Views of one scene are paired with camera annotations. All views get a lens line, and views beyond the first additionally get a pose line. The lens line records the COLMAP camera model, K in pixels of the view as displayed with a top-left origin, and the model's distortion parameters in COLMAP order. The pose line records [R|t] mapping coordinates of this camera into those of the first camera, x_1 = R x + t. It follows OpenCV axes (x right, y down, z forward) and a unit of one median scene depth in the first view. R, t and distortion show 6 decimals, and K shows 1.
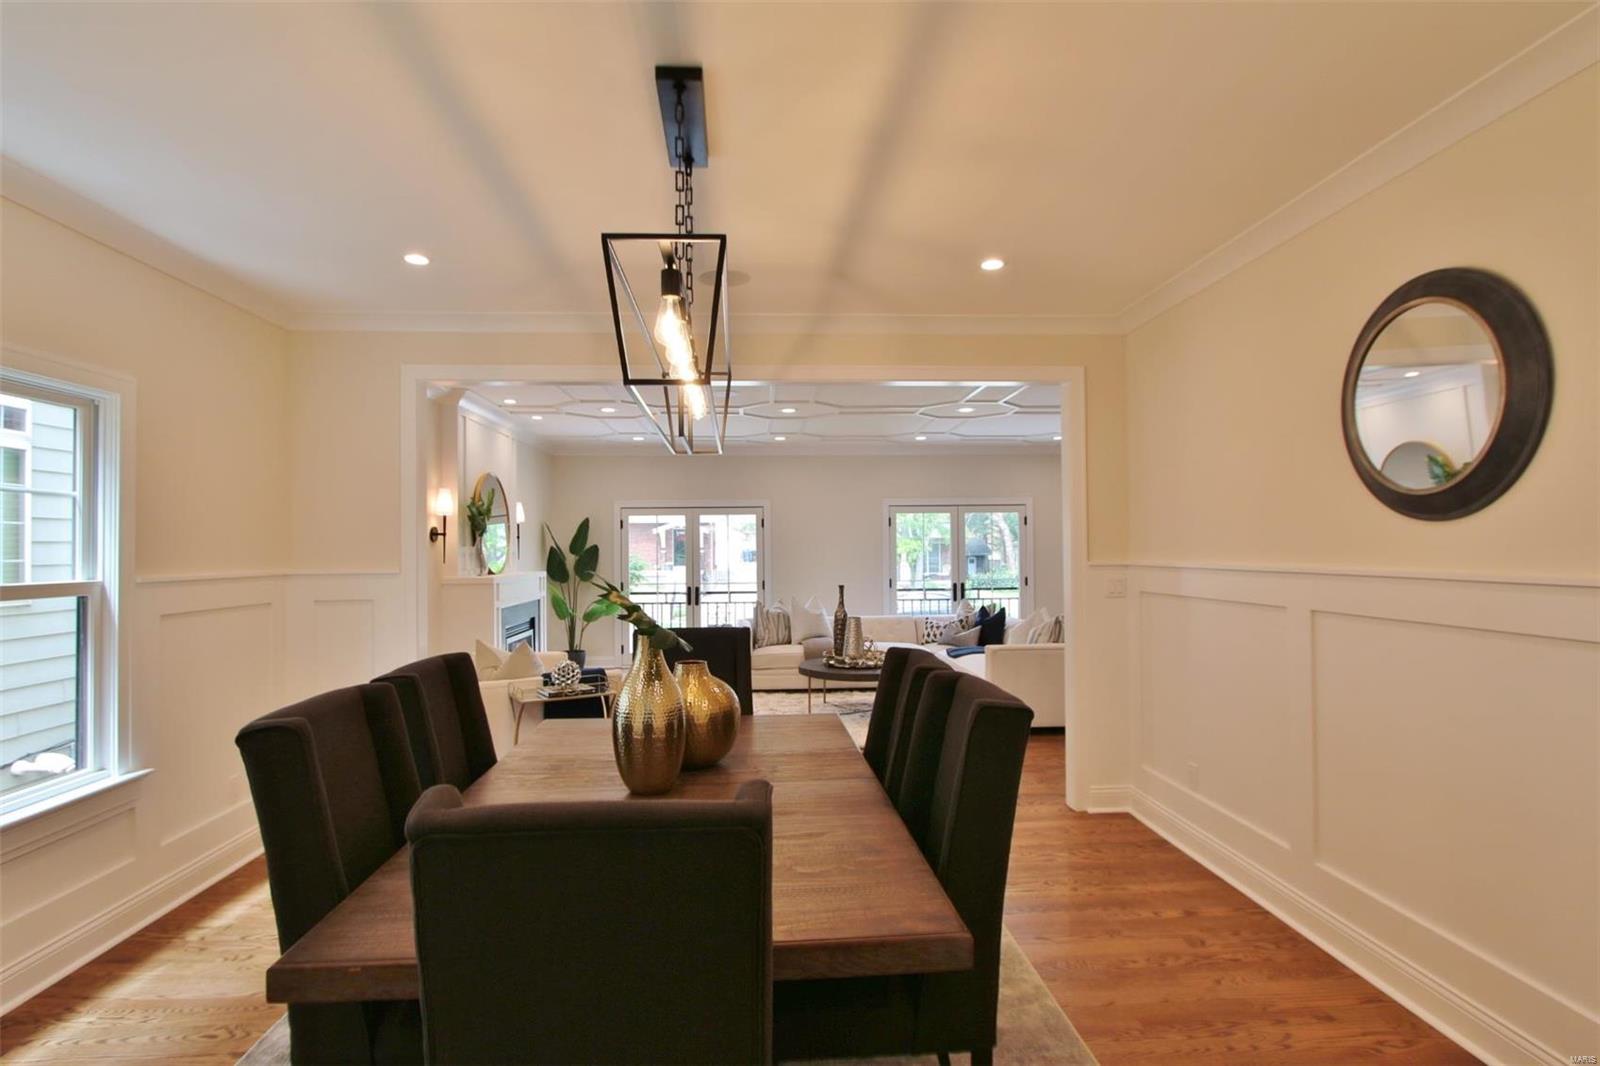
lens RADIAL K [[825.2, 0, 800.0], [0, 825.2, 533.0], [0, 0, 1]] dist [-0.021316, 0.002001]
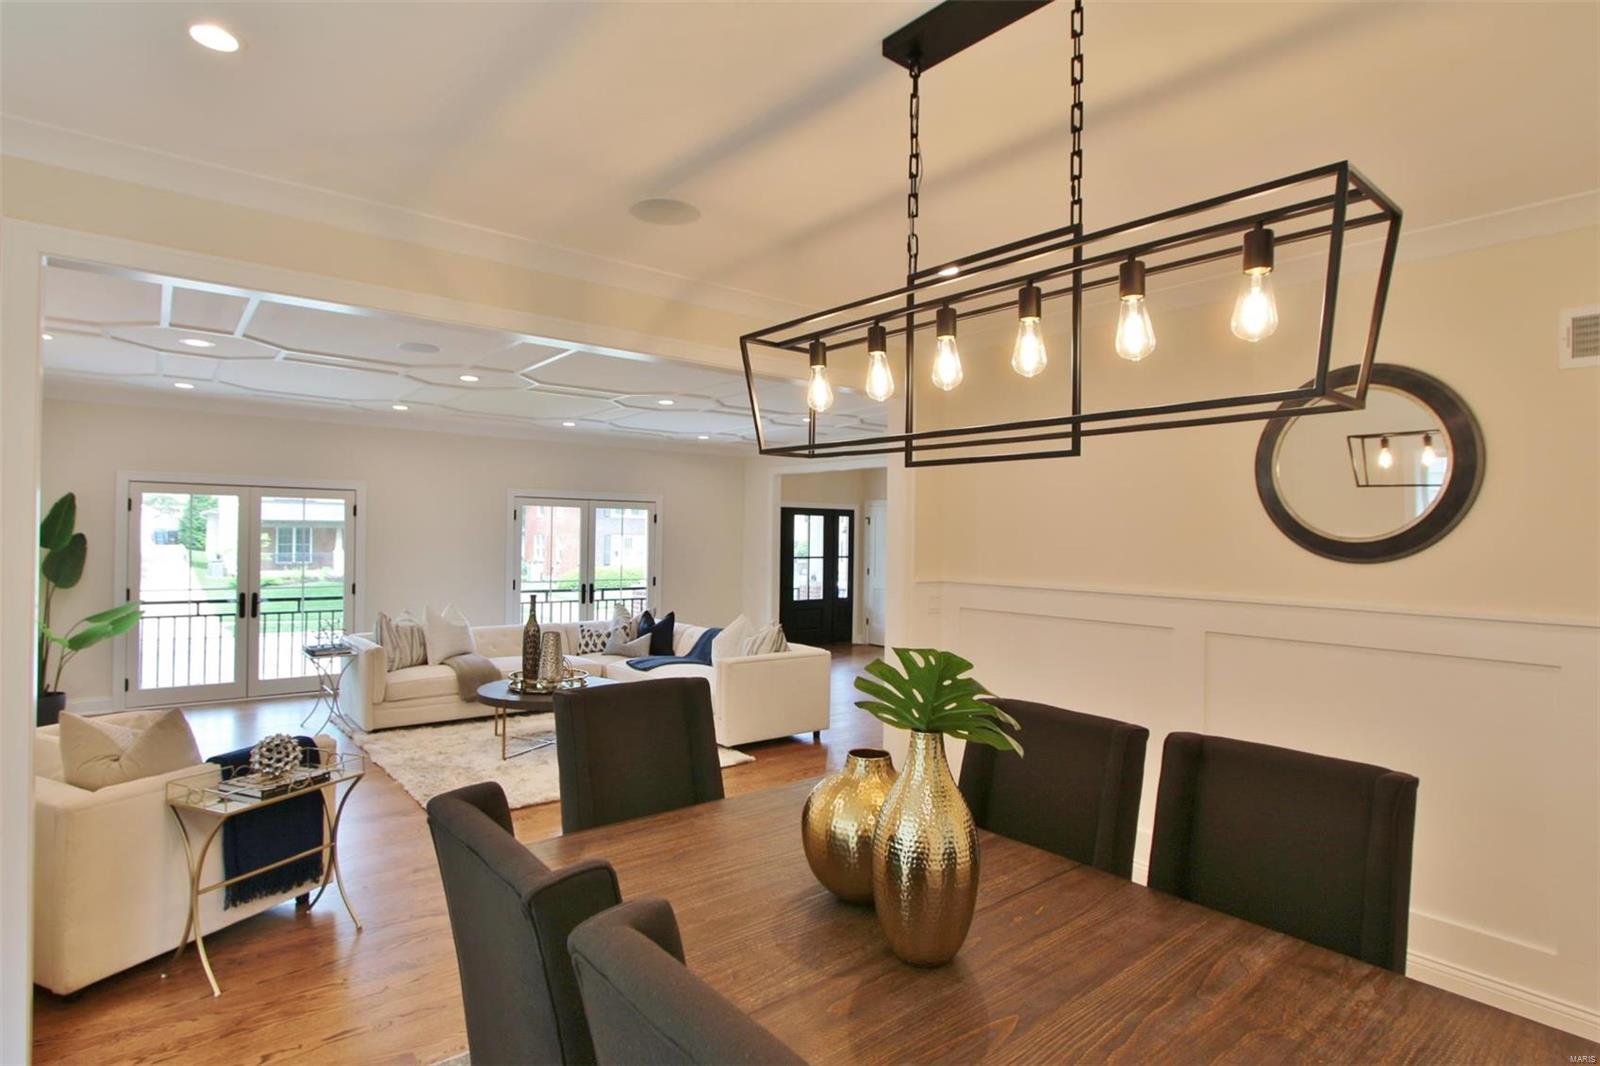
lens RADIAL K [[825.2, 0, 800.0], [0, 825.2, 533.0], [0, 0, 1]] dist [-0.021316, 0.002001]
pose [[0.814239, 0.024977, 0.579992, -0.182912], [-0.034154, 0.999405, 0.004909, -0.010827], [-0.579524, -0.023806, 0.814608, 0.136795]]
